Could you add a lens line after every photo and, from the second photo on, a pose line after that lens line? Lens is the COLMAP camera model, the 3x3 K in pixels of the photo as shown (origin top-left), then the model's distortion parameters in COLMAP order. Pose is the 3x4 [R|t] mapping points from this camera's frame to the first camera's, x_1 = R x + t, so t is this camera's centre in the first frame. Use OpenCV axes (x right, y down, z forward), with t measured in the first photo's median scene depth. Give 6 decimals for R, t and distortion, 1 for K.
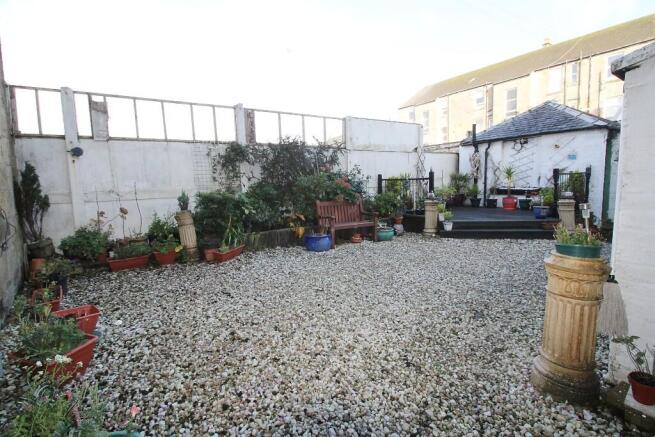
lens RADIAL K [[319.8, 0, 324.4], [0, 319.8, 215.6], [0, 0, 1]] dist [-0.000372, -0.012564]
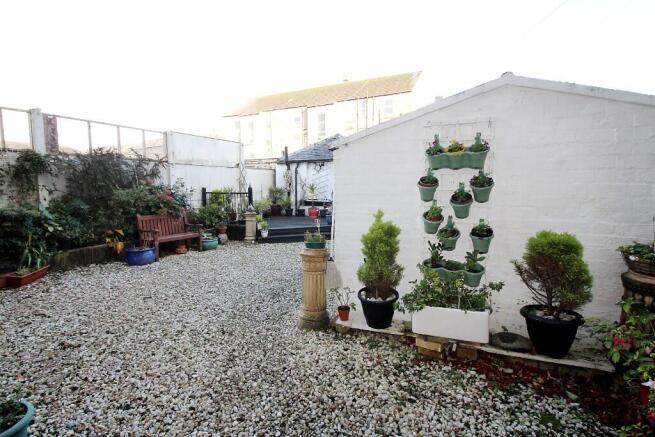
lens RADIAL K [[319.8, 0, 324.4], [0, 319.8, 215.6], [0, 0, 1]] dist [-0.000372, -0.012564]
pose [[0.865801, -0.022609, 0.499877, -0.016159], [0.035114, 0.999261, -0.015623, -0.007317], [-0.499155, 0.031079, 0.865955, -0.149991]]
